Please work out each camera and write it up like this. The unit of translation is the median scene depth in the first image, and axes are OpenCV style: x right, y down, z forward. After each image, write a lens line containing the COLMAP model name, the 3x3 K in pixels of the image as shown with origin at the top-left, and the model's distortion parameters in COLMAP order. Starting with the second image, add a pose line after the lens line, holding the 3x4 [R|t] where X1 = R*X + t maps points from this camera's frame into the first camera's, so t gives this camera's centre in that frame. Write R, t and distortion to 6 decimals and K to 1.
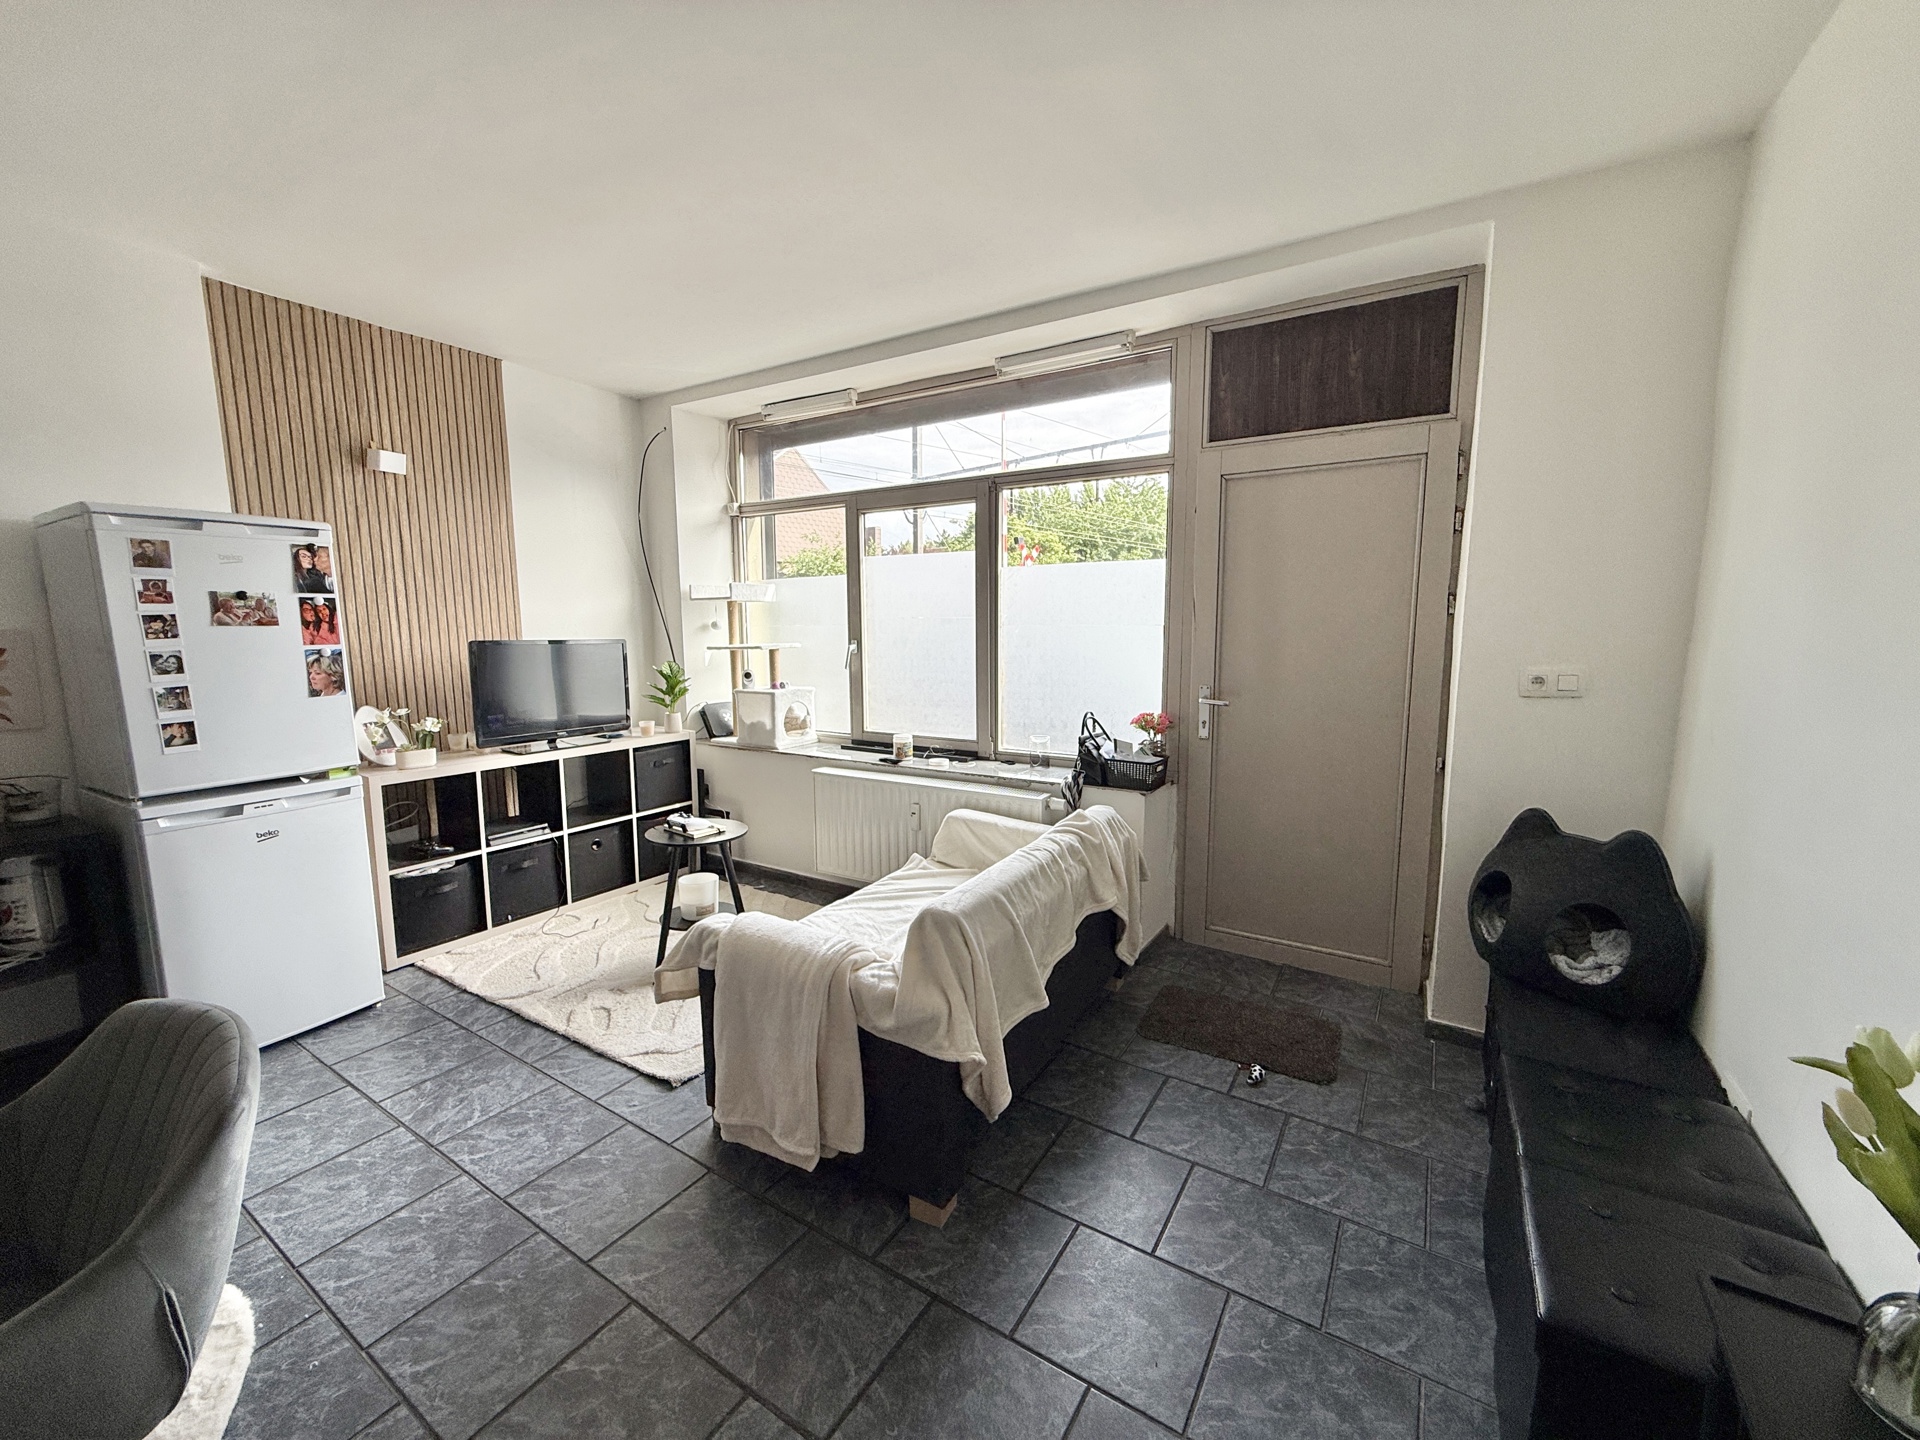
lens RADIAL K [[762.2, 0, 958.8], [0, 762.2, 719.1], [0, 0, 1]] dist [-0.000626, 0.000013]
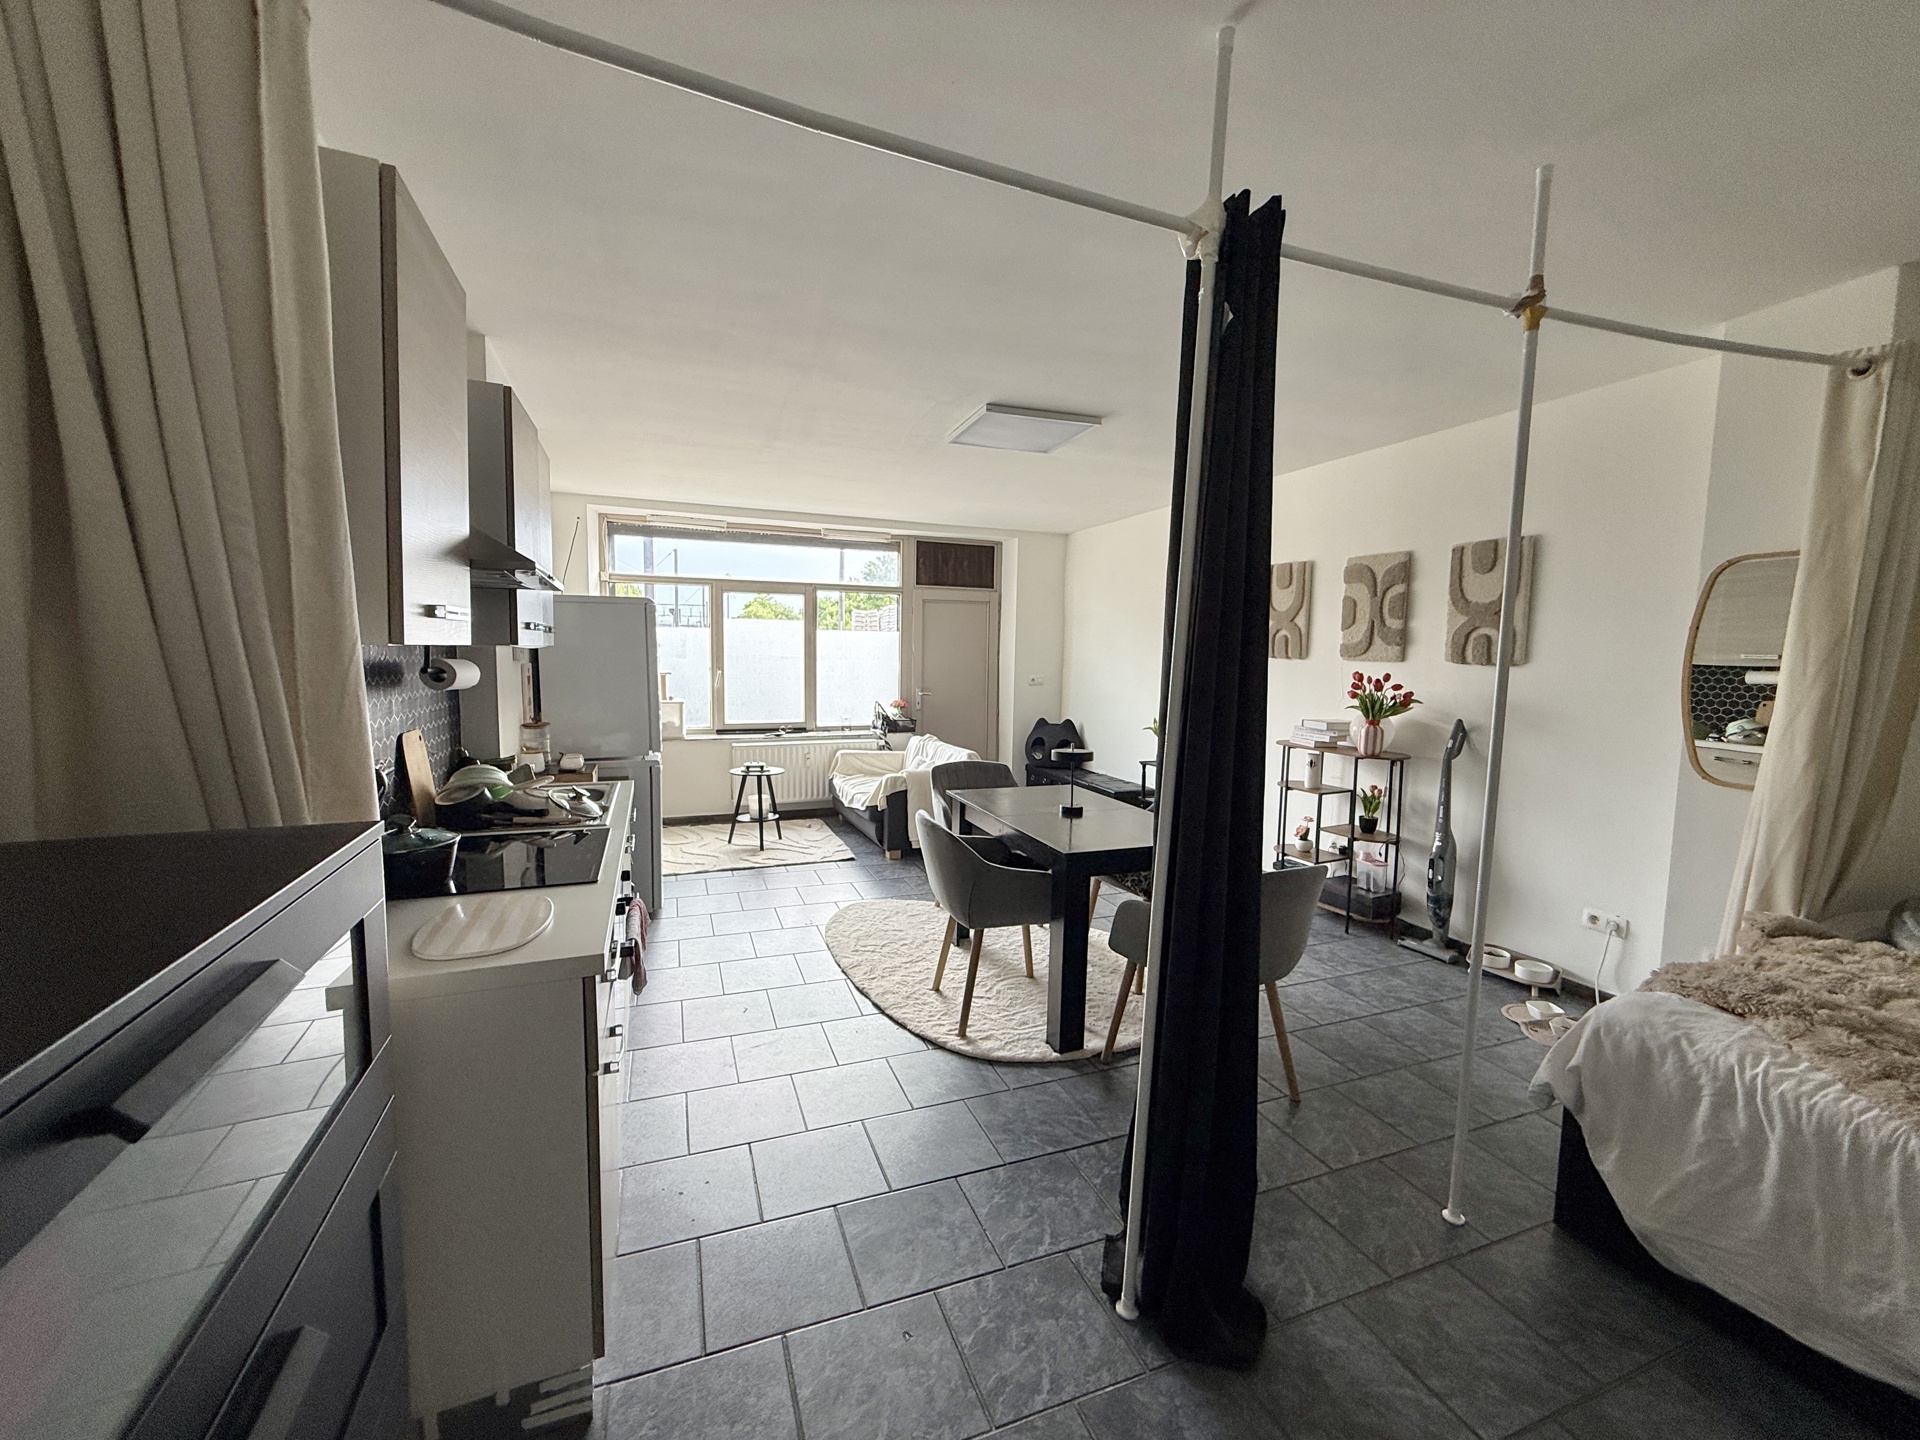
lens RADIAL K [[762.2, 0, 958.8], [0, 762.2, 719.1], [0, 0, 1]] dist [-0.000626, 0.000013]
pose [[0.602802, -0.057941, 0.795784, -1.534675], [0.084963, 0.996350, 0.008185, 0.047332], [-0.793354, 0.062679, 0.605525, -0.531019]]
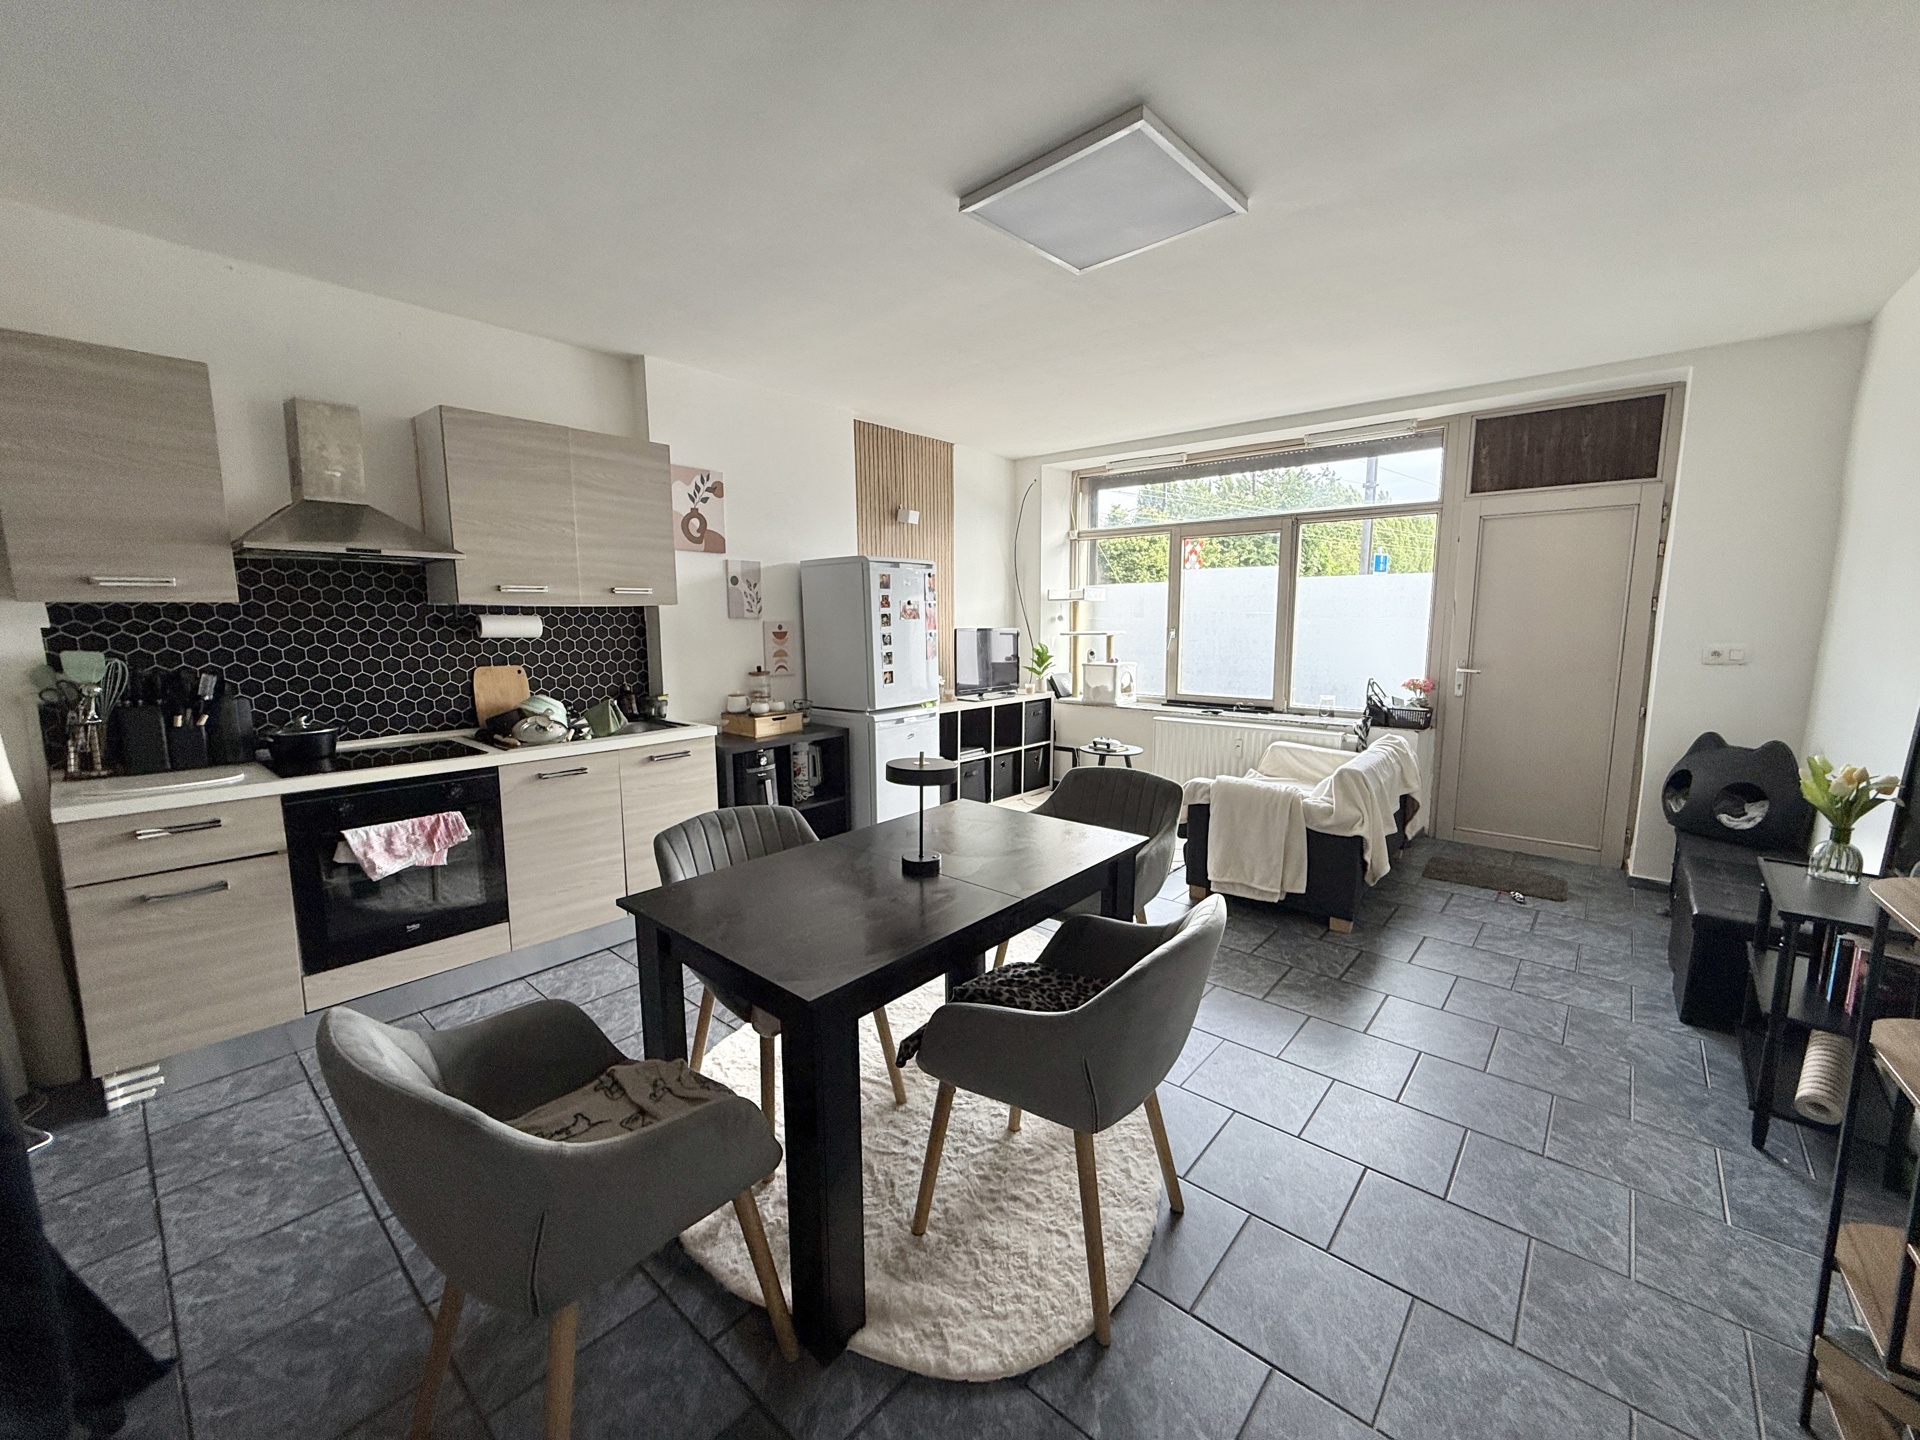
lens RADIAL K [[762.2, 0, 958.8], [0, 762.2, 719.1], [0, 0, 1]] dist [-0.000626, 0.000013]
pose [[0.988076, 0.019763, -0.152696, -0.419224], [-0.017941, 0.999751, 0.013296, 0.070088], [0.152921, -0.010398, 0.988184, -0.614688]]
